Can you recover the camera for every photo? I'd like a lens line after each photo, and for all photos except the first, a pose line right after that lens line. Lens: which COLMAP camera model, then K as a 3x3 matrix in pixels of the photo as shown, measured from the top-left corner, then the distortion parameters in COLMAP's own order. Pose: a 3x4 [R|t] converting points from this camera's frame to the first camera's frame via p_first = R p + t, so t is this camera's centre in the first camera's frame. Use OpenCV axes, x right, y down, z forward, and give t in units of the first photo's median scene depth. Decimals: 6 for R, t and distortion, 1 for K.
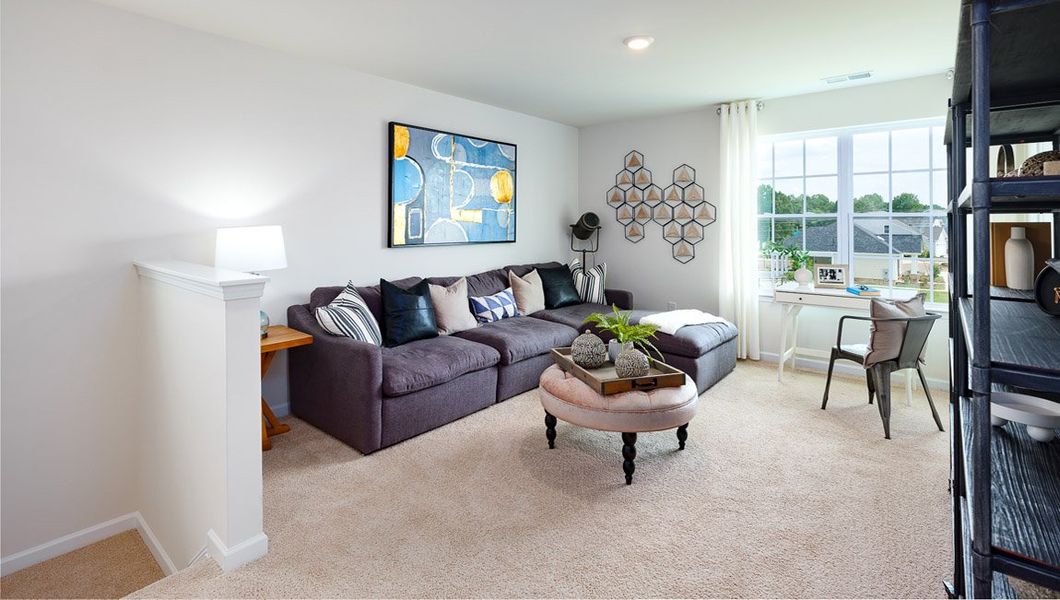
lens RADIAL K [[490.6, 0, 523.8], [0, 490.6, 220.2], [0, 0, 1]] dist [-0.010281, -0.000154]
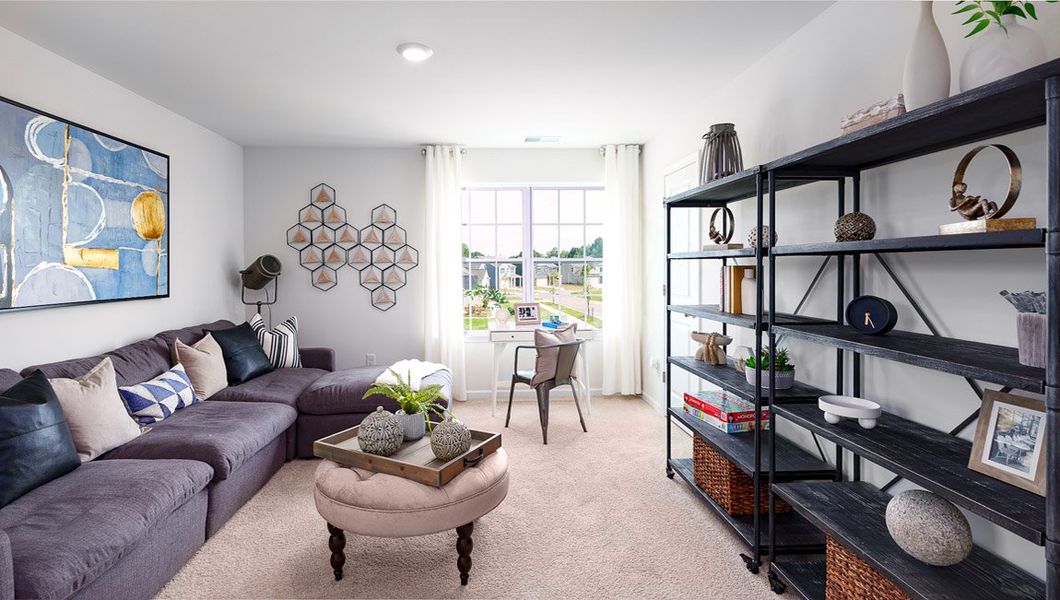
lens RADIAL K [[487.9, 0, 499.9], [0, 487.9, 269.5], [0, 0, 1]] dist [-0.002902, 0.001005]
pose [[0.730849, -0.009163, 0.682478, -0.160709], [0.002168, 0.999936, 0.011104, -0.000457], [-0.682536, -0.006636, 0.730822, 0.195181]]
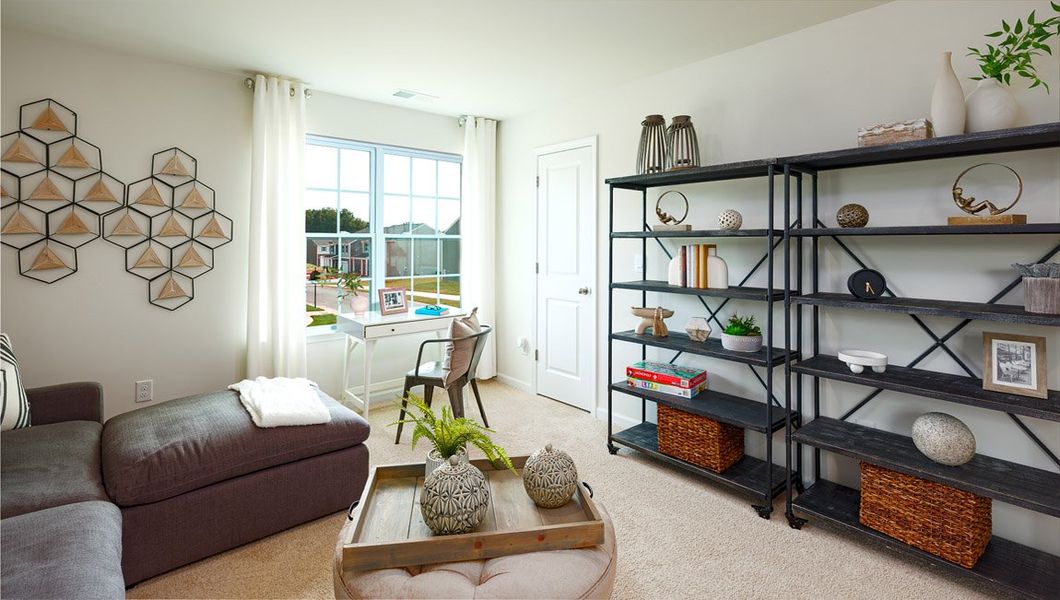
lens RADIAL K [[487.9, 0, 520.9], [0, 487.9, 238.3], [0, 0, 1]] dist [-0.002902, 0.001005]
pose [[0.157291, 0.010222, 0.987499, -0.227490], [-0.007320, 0.999931, -0.009185, 0.001223], [-0.987525, -0.005784, 0.157355, 0.536047]]
